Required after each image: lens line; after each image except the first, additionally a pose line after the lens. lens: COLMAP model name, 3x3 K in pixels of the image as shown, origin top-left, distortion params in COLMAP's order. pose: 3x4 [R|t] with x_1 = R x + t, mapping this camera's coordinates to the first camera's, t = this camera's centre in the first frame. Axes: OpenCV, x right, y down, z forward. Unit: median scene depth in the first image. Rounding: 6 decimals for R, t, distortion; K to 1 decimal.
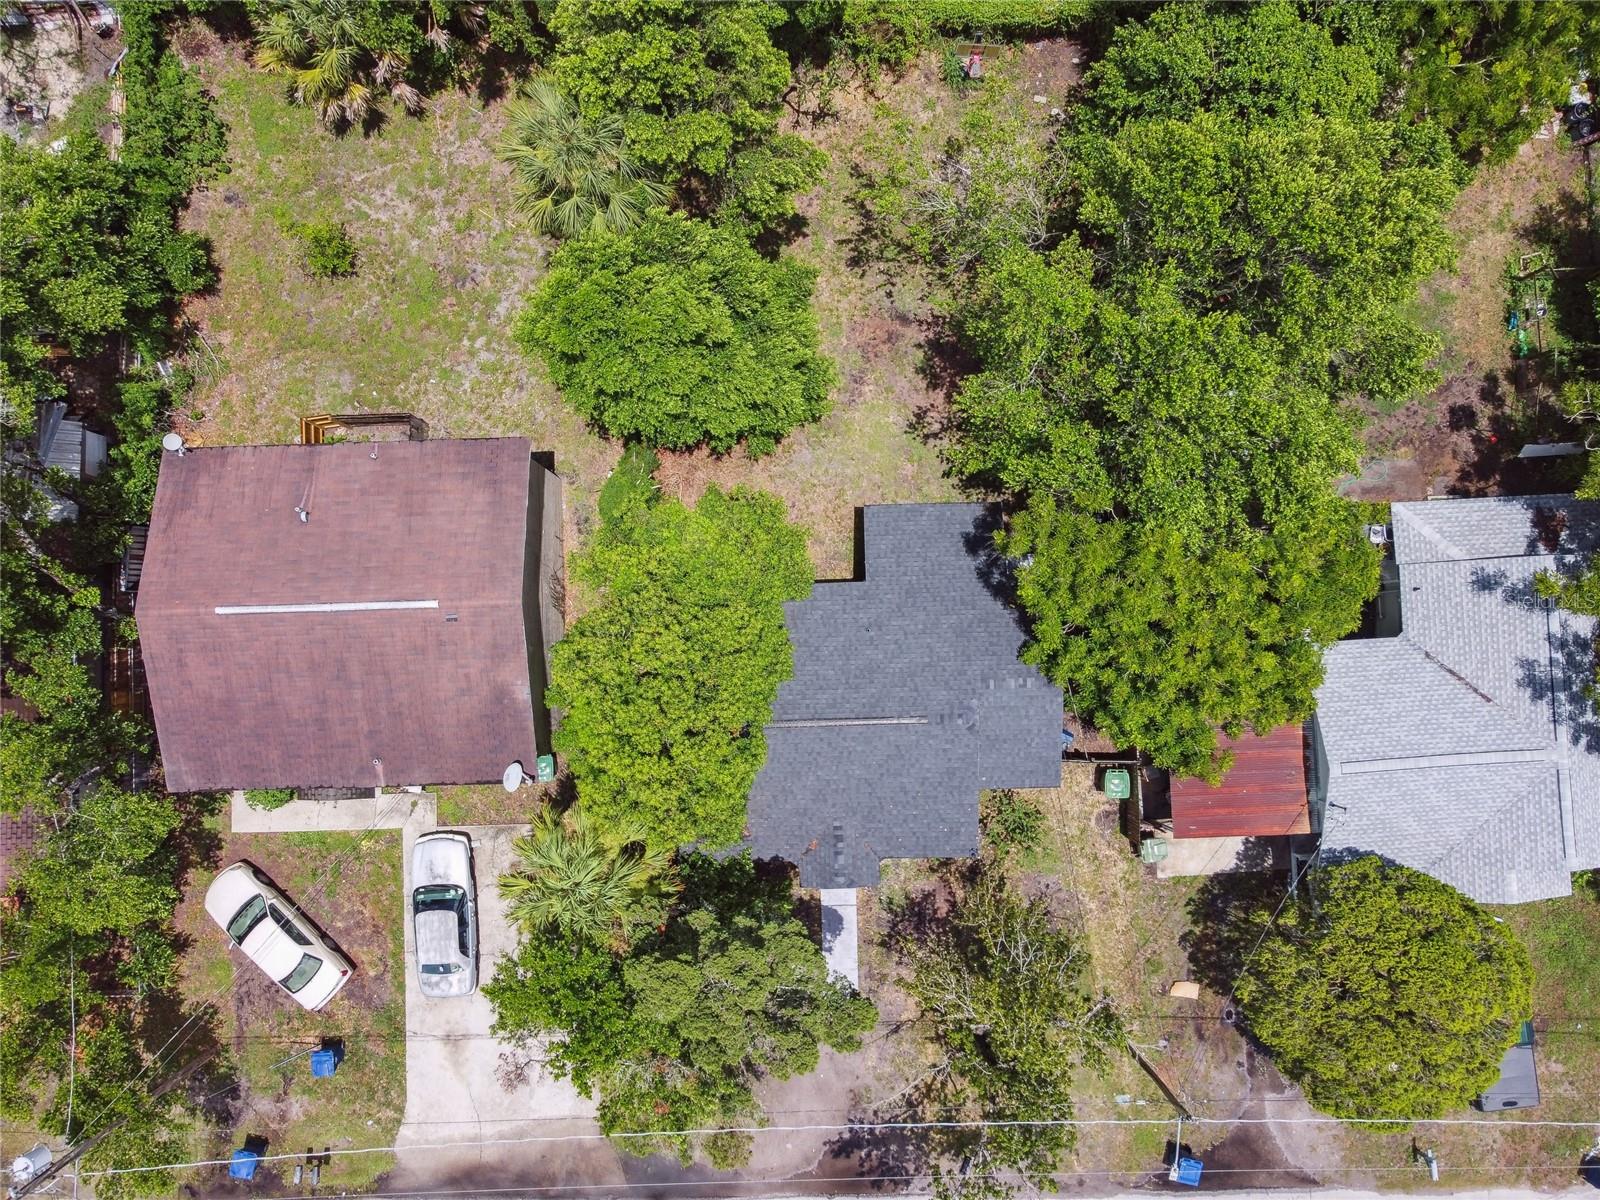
lens RADIAL K [[1218.5, 0, 796.0], [0, 1218.5, 604.8], [0, 0, 1]] dist [-0.006245, -0.012567]
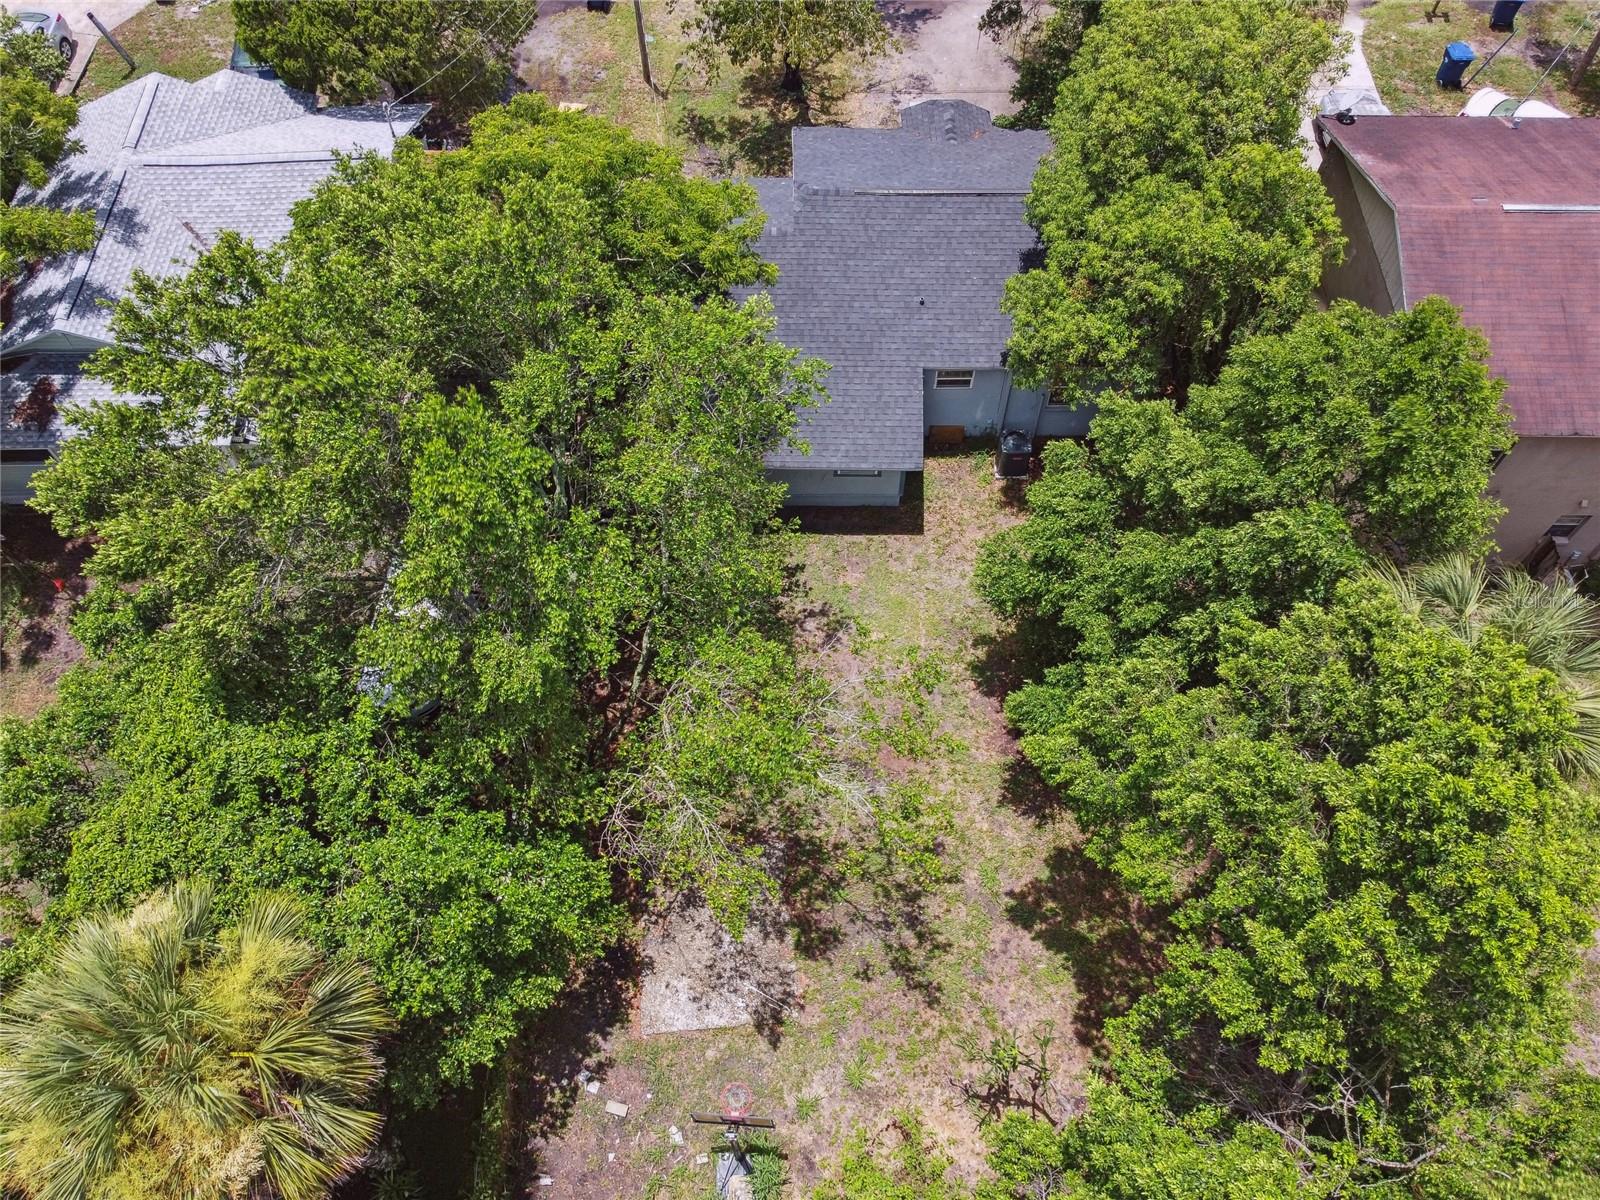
lens RADIAL K [[1243.9, 0, 795.4], [0, 1243.9, 613.0], [0, 0, 1]] dist [-0.016595, 0.011233]
pose [[-0.999312, -0.016806, 0.033054, 0.104652], [0.031959, -0.842385, 0.537928, -0.555118], [0.018804, 0.538614, 0.842343, 0.395065]]
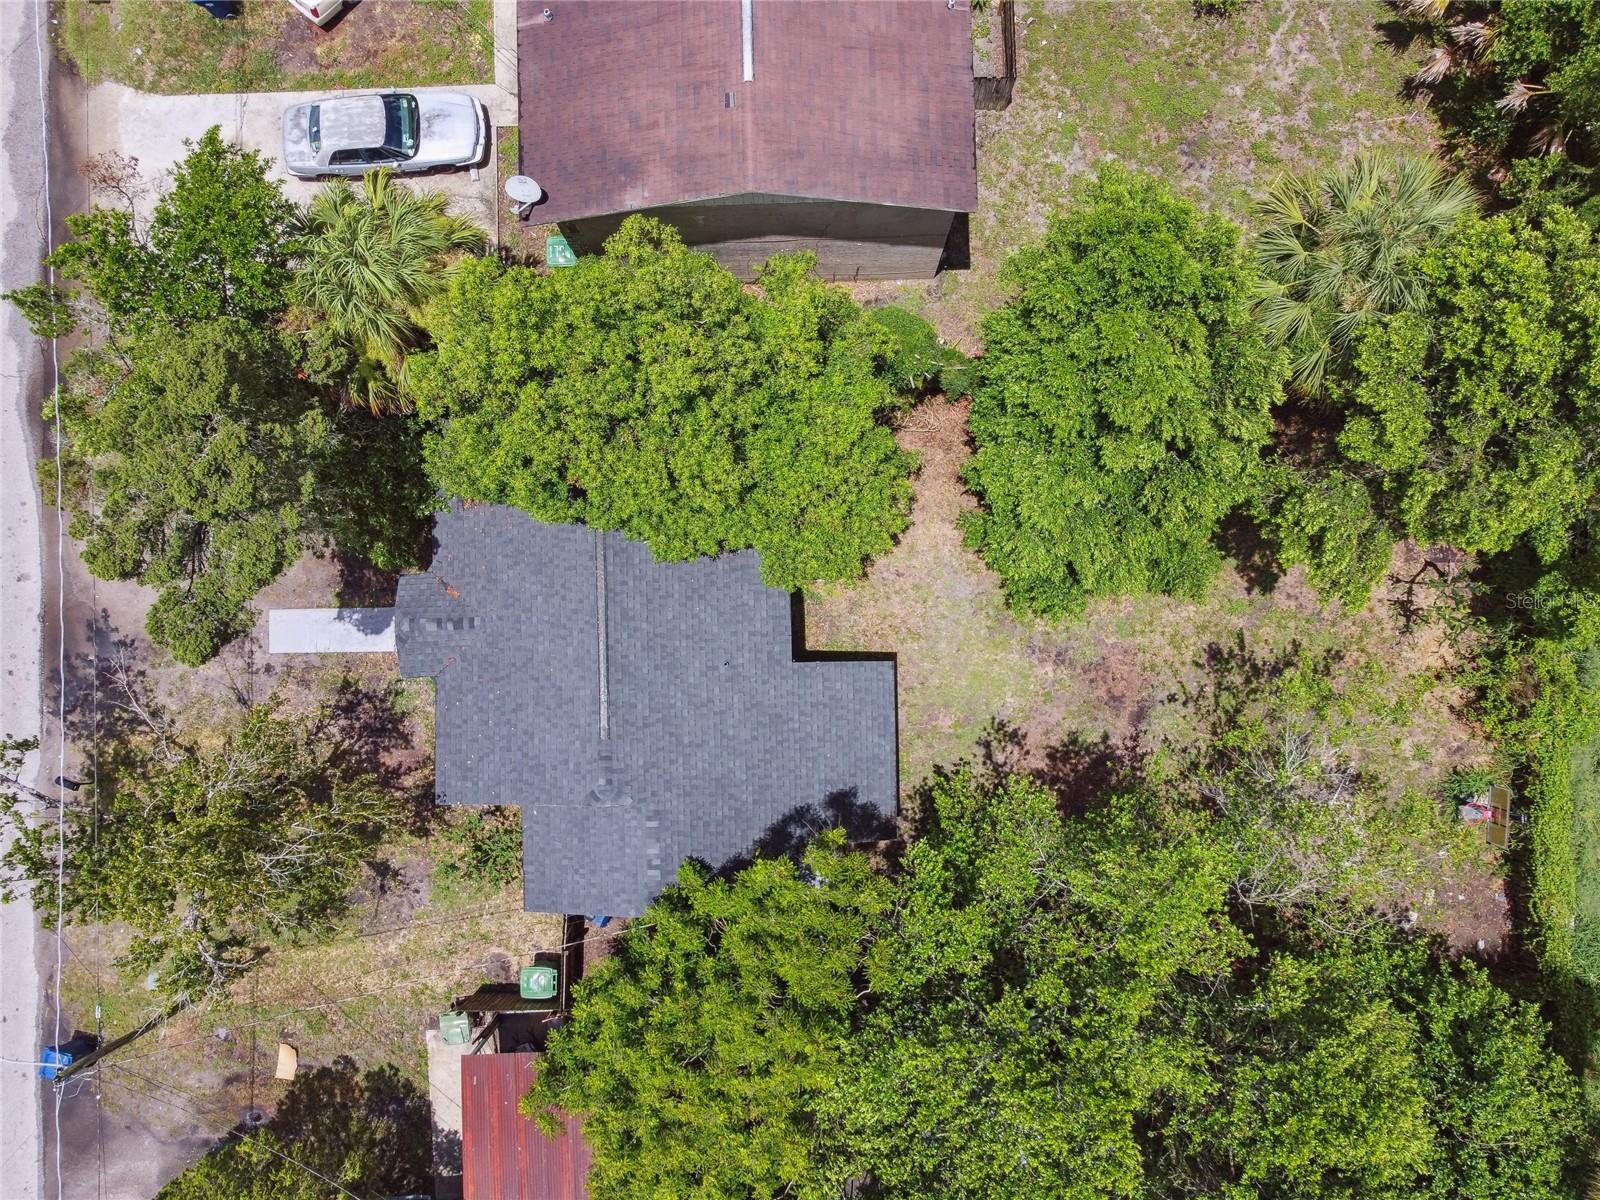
lens RADIAL K [[1243.9, 0, 795.4], [0, 1243.9, 613.0], [0, 0, 1]] dist [-0.016595, 0.011233]
pose [[-0.004374, 0.999927, -0.011248, 0.033528], [-0.998634, -0.003782, 0.052116, -0.058935], [0.052069, 0.011461, 0.998578, 0.205513]]
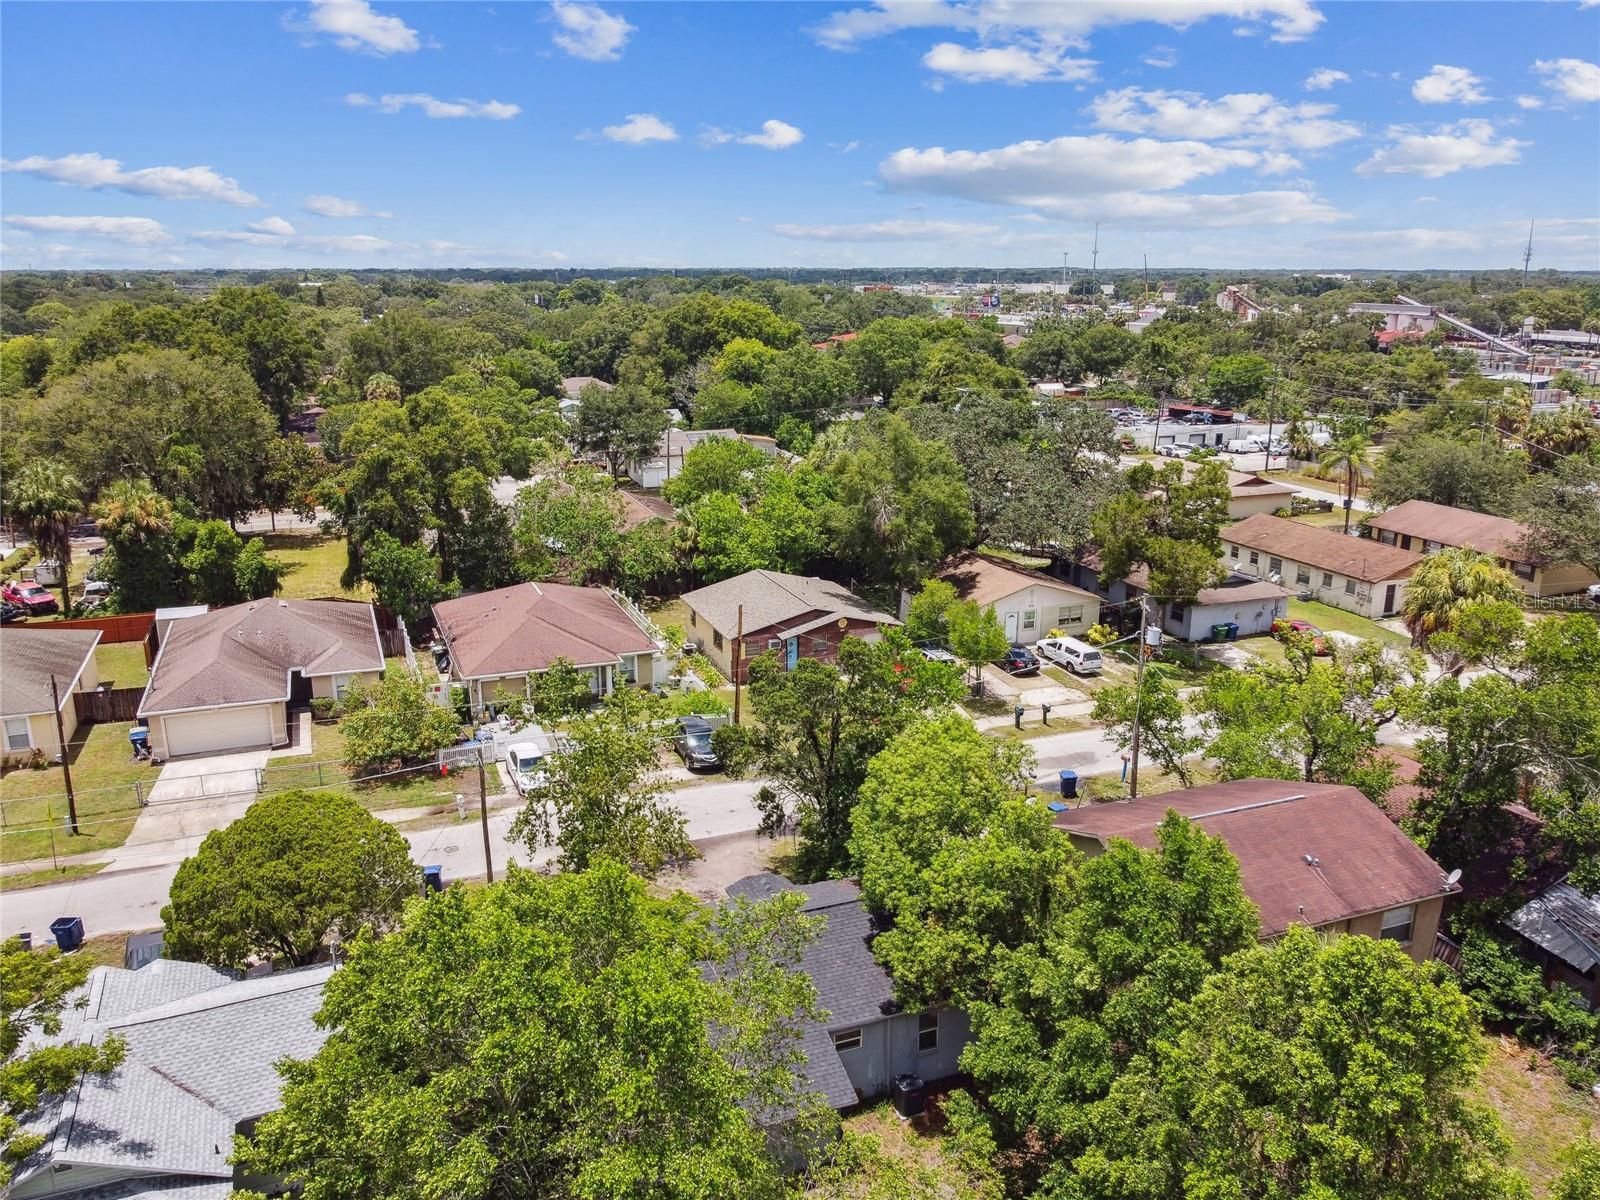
lens RADIAL K [[1218.5, 0, 796.0], [0, 1218.5, 604.8], [0, 0, 1]] dist [-0.006245, -0.012567]
pose [[-0.940807, 0.103924, -0.322617, 0.343954], [-0.337887, -0.212512, 0.916881, -0.796863], [0.026726, 0.971616, 0.235047, 0.417846]]
